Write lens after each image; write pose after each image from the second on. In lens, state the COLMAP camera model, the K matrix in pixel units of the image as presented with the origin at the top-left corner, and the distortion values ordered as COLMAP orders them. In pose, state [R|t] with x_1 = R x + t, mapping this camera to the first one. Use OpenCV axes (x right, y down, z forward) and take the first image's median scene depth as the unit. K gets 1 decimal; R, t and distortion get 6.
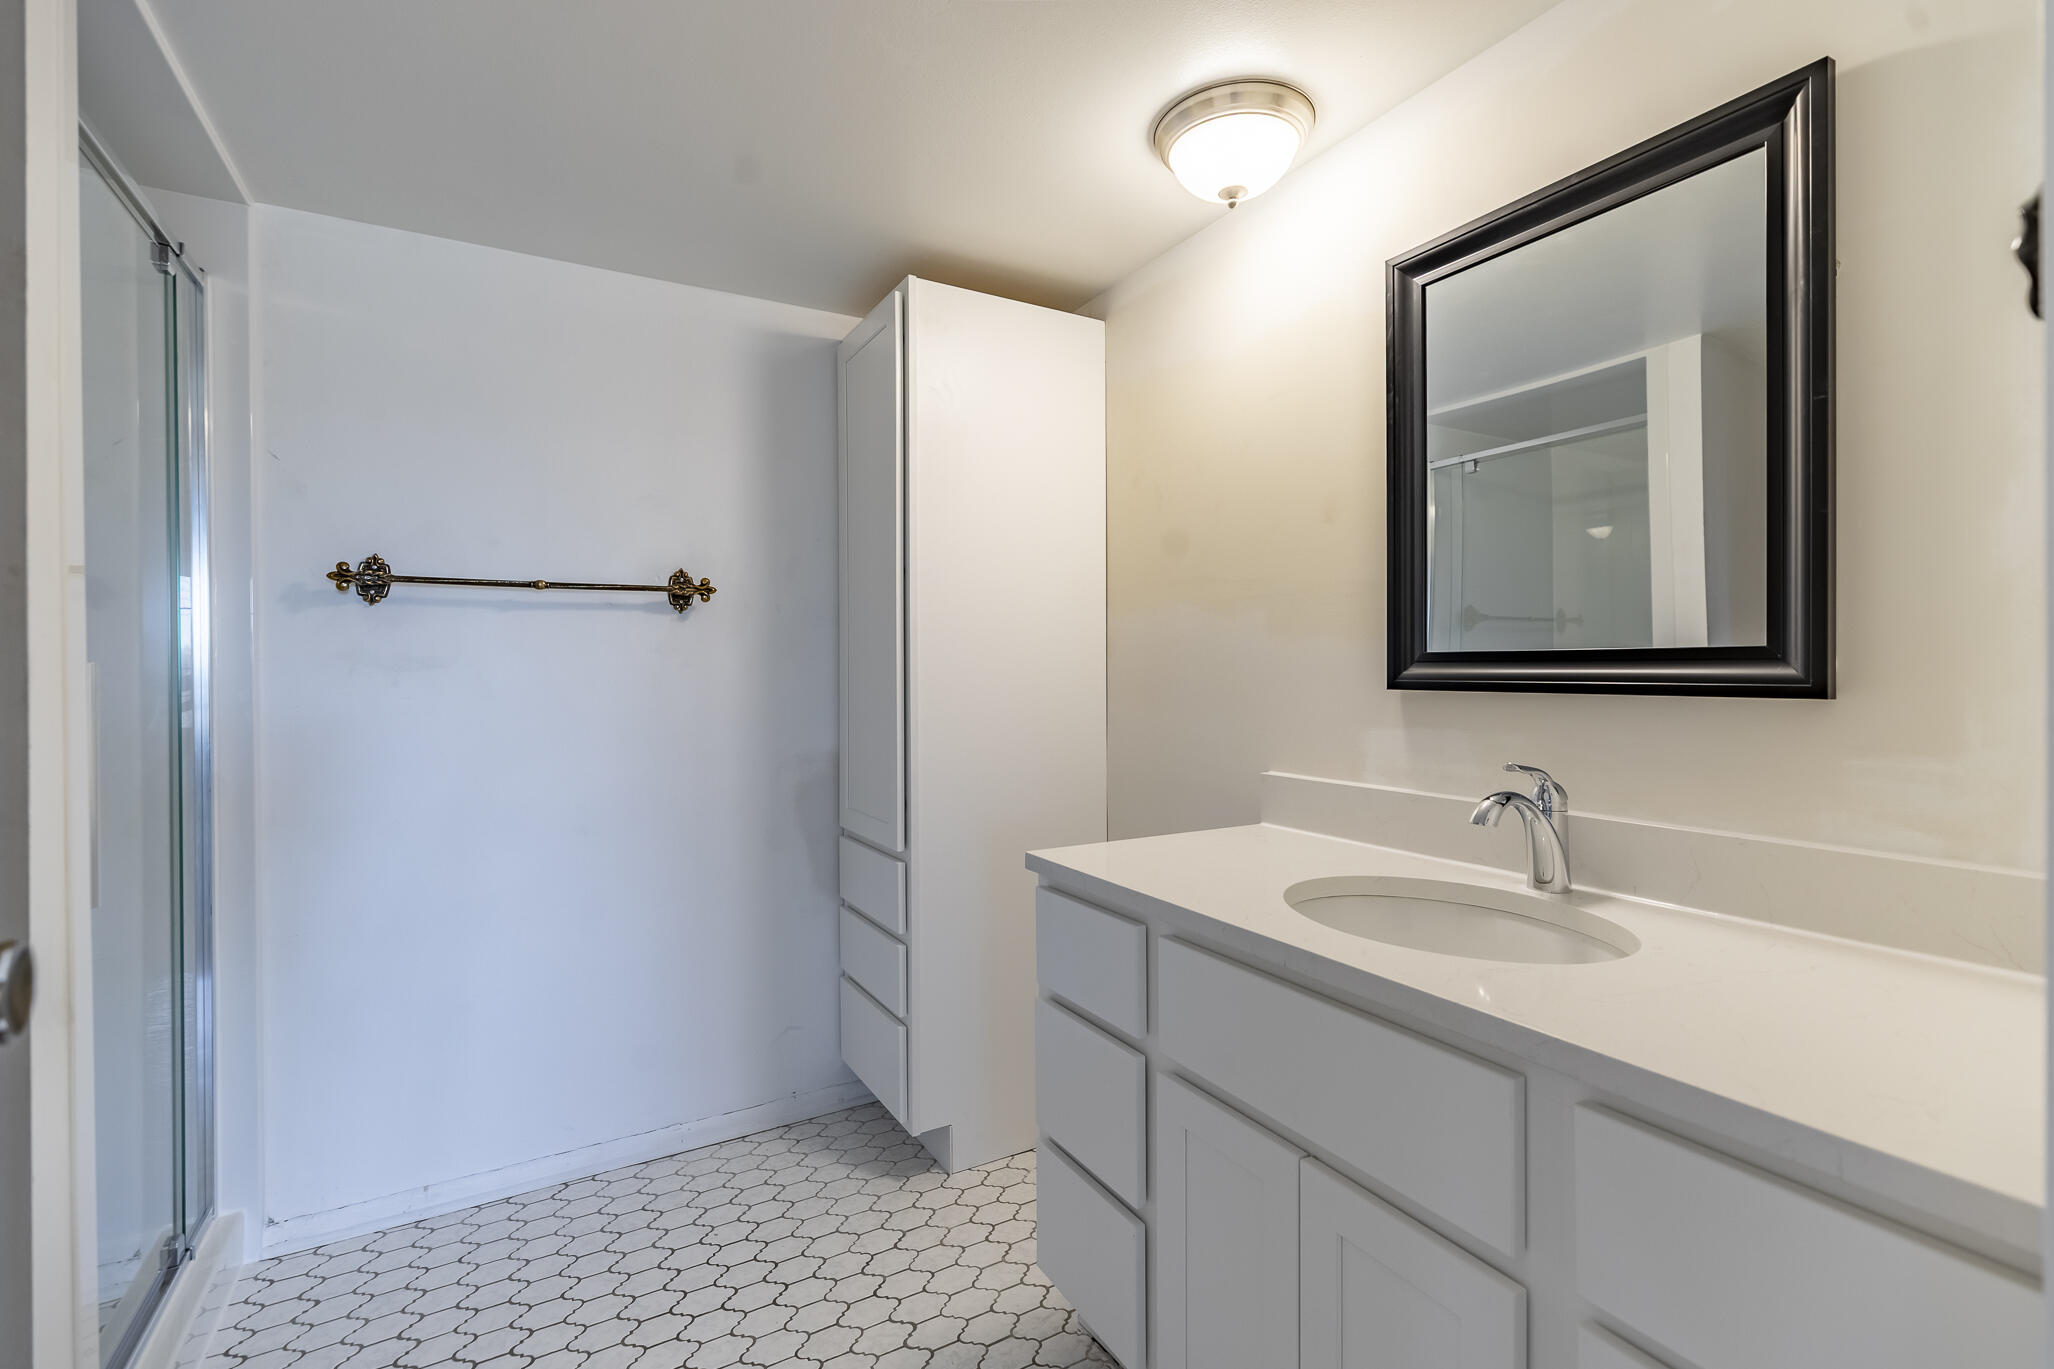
lens RADIAL K [[916.3, 0, 1037.1], [0, 916.3, 675.6], [0, 0, 1]] dist [0.004042, -0.000207]
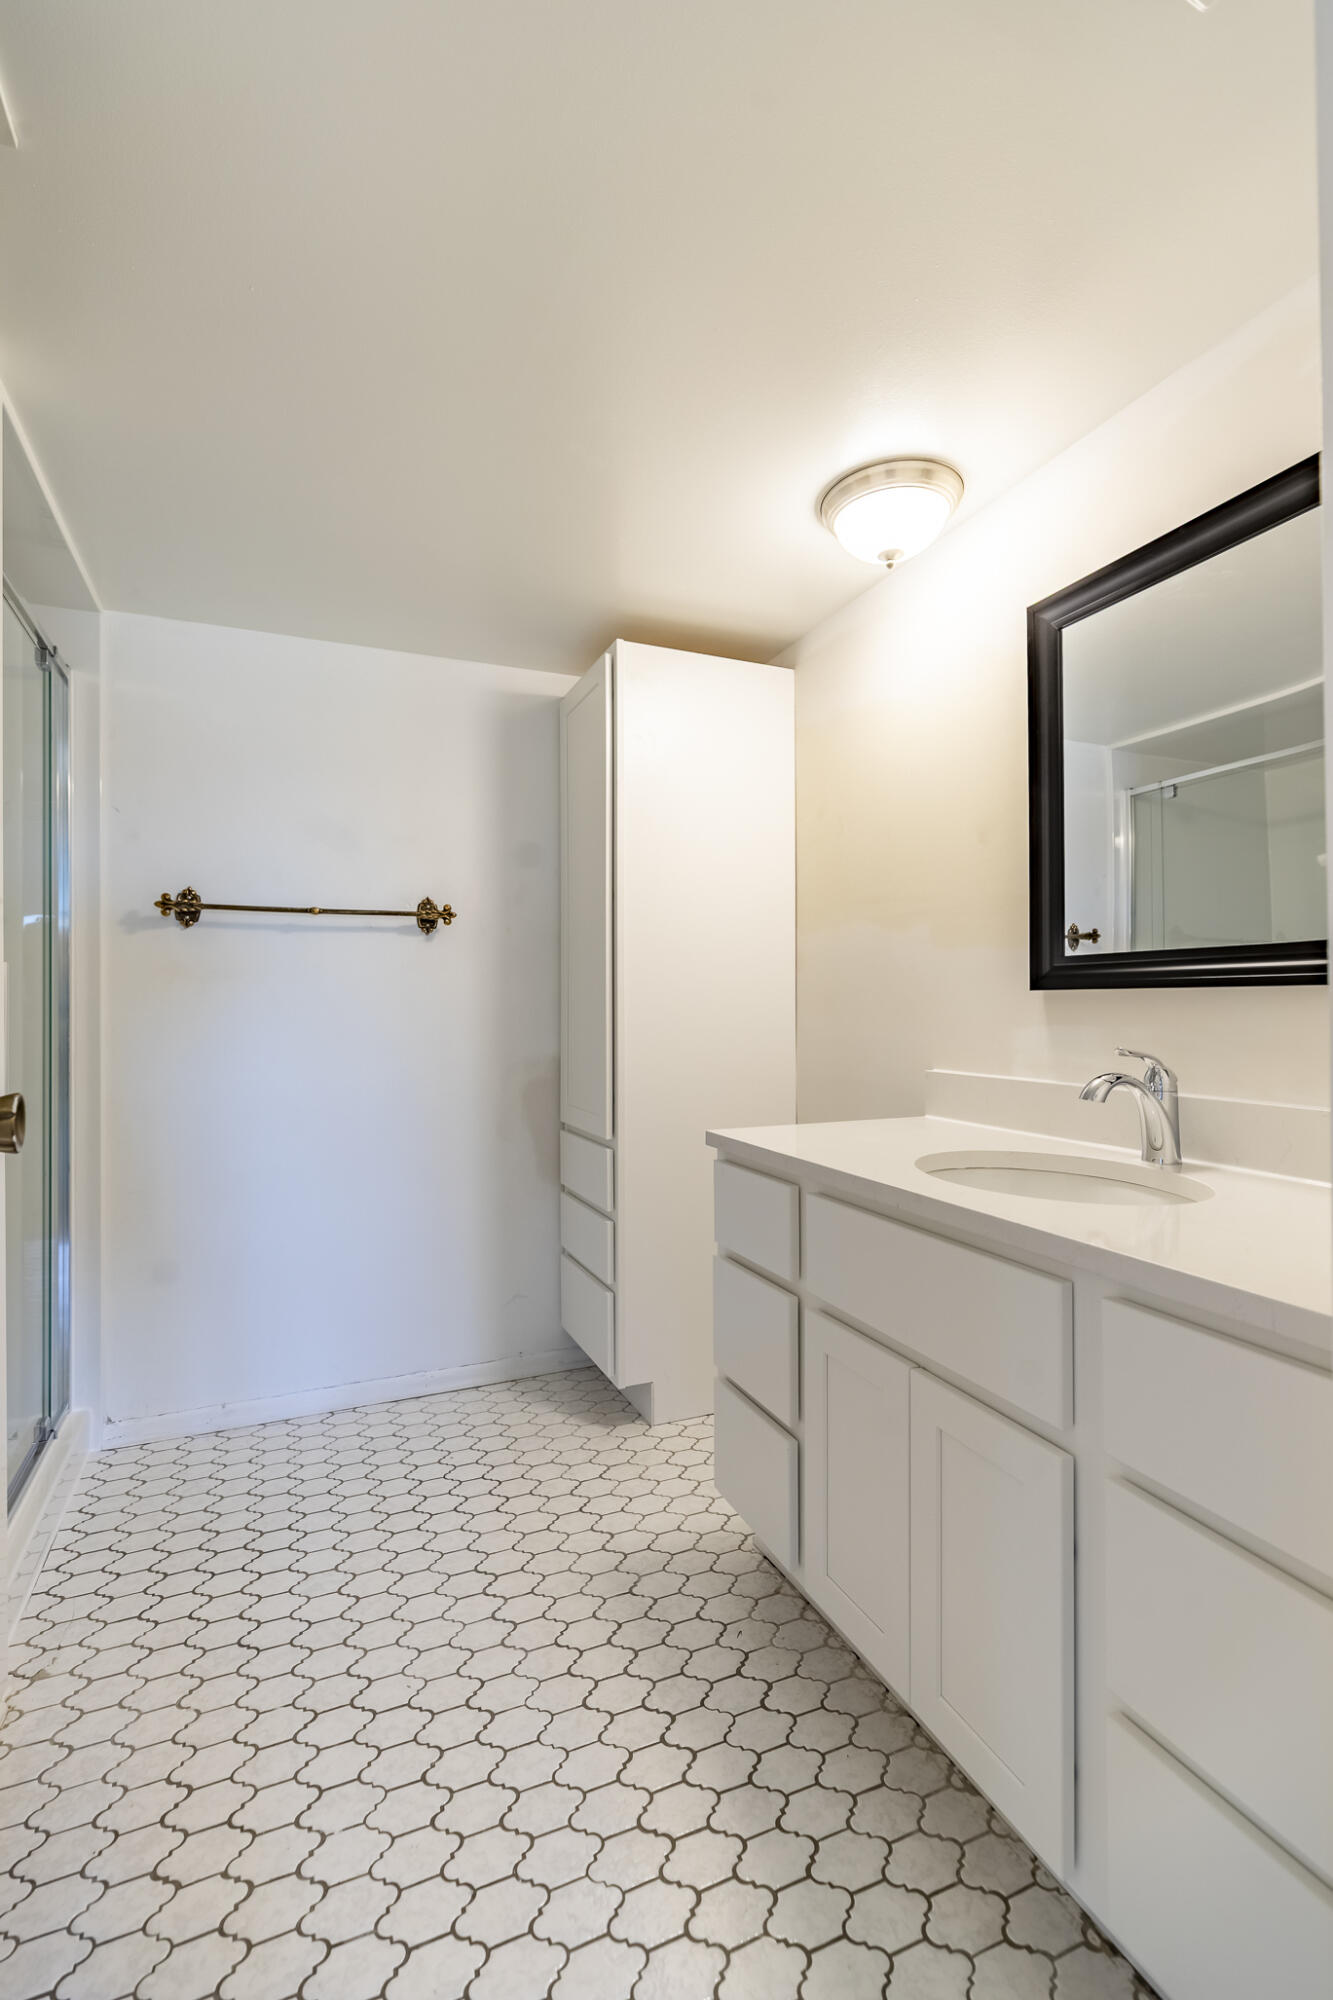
lens RADIAL K [[892.2, 0, 657.6], [0, 892.2, 1003.3], [0, 0, 1]] dist [0.004042, -0.000207]
pose [[0.991689, 0.001416, -0.128653, 0.068194], [-0.002578, 0.999957, -0.008869, 0.038775], [0.128635, 0.009127, 0.991650, -0.126578]]
